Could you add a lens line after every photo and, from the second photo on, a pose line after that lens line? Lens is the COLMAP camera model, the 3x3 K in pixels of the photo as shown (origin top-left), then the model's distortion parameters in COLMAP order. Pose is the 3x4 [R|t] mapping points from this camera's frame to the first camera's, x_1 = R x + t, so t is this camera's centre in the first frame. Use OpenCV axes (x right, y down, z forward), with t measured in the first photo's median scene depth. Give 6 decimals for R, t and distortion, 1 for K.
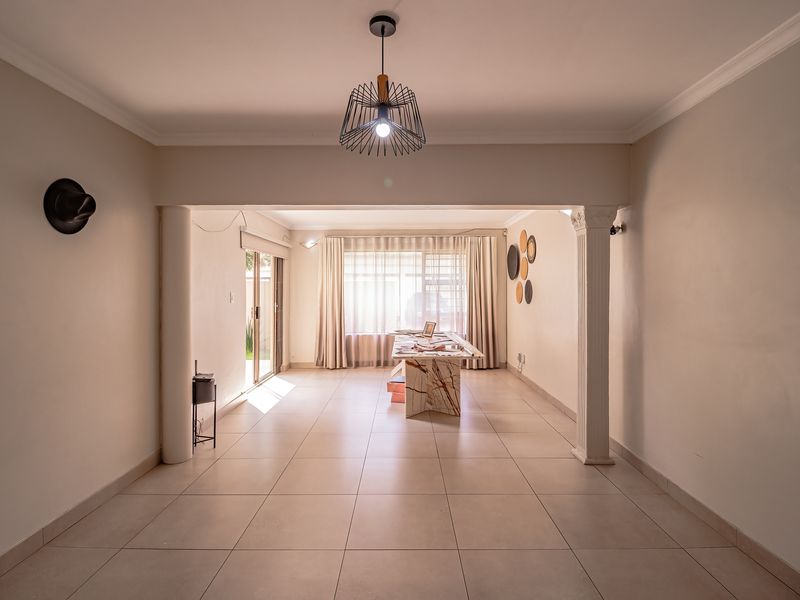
lens RADIAL K [[414.1, 0, 401.3], [0, 414.1, 294.3], [0, 0, 1]] dist [0.000245, -0.009783]
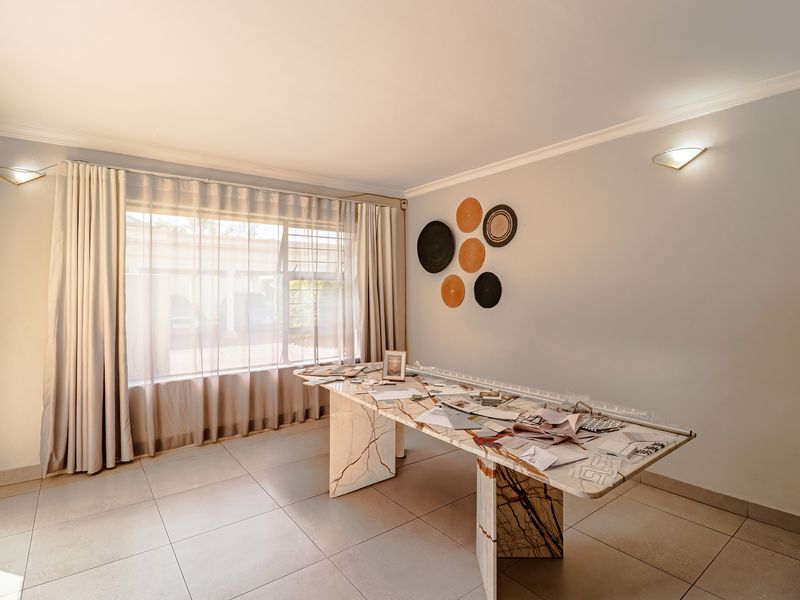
lens RADIAL K [[414.1, 0, 397.3], [0, 414.1, 291.6], [0, 0, 1]] dist [0.000245, -0.009783]
pose [[0.787899, -0.005075, 0.615783, -0.182681], [0.009380, 0.999949, -0.003760, -0.002258], [-0.615733, 0.008739, 0.787907, 0.470074]]
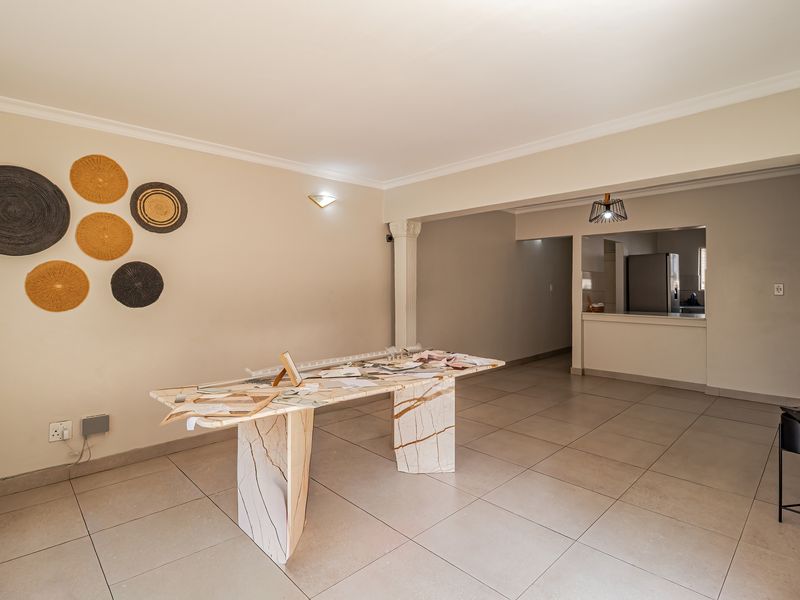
lens RADIAL K [[414.1, 0, 401.3], [0, 414.1, 293.3], [0, 0, 1]] dist [0.000245, -0.009783]
pose [[-0.694202, -0.012706, 0.719668, -0.251562], [0.008850, 0.999618, 0.026185, -0.004961], [-0.719726, 0.024546, -0.693824, 0.936044]]
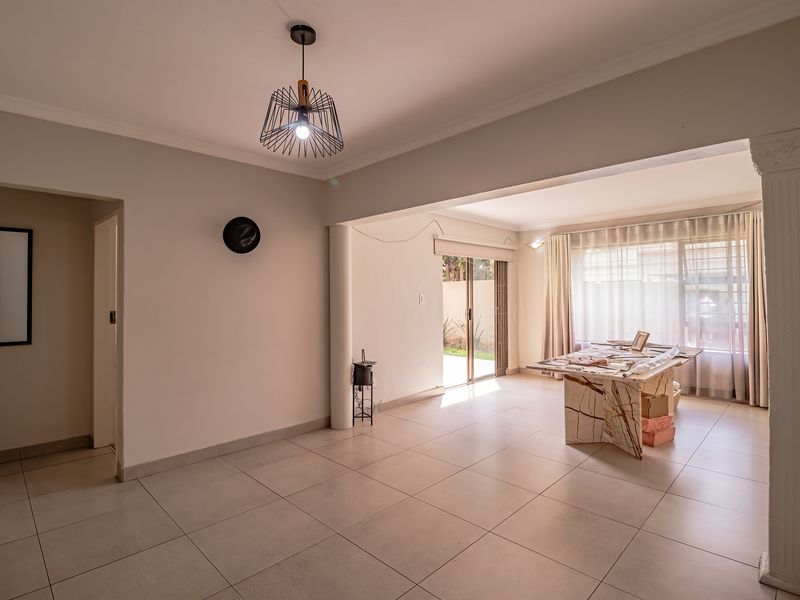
lens RADIAL K [[414.1, 0, 401.2], [0, 414.1, 295.5], [0, 0, 1]] dist [0.000245, -0.009783]
pose [[0.716291, -0.005753, -0.697778, 0.221619], [-0.002787, 0.999934, -0.011104, 0.007464], [0.697796, 0.009899, 0.716228, 0.108227]]
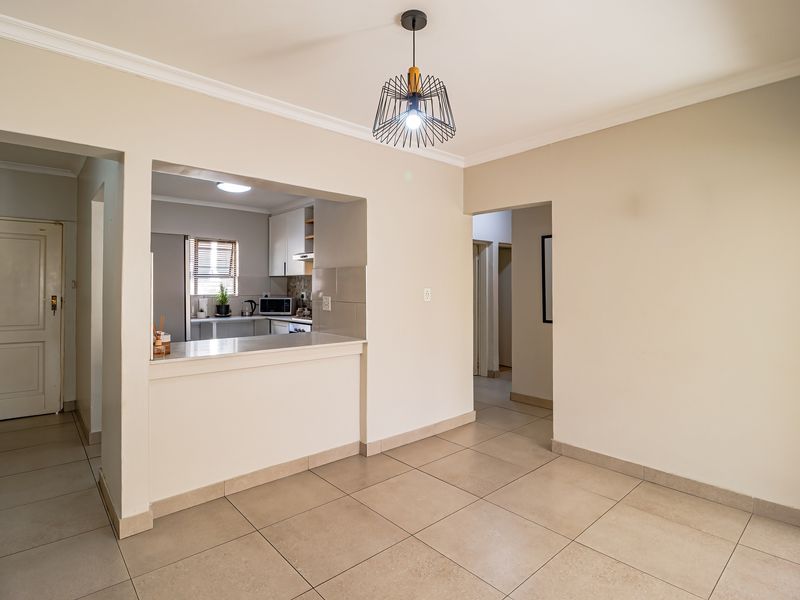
lens RADIAL K [[414.1, 0, 401.0], [0, 414.1, 293.5], [0, 0, 1]] dist [0.000245, -0.009783]
pose [[-0.745689, 0.006633, -0.666262, 0.170439], [-0.005726, 0.999850, 0.016363, 0.004884], [0.666270, 0.016016, -0.745539, 0.446347]]
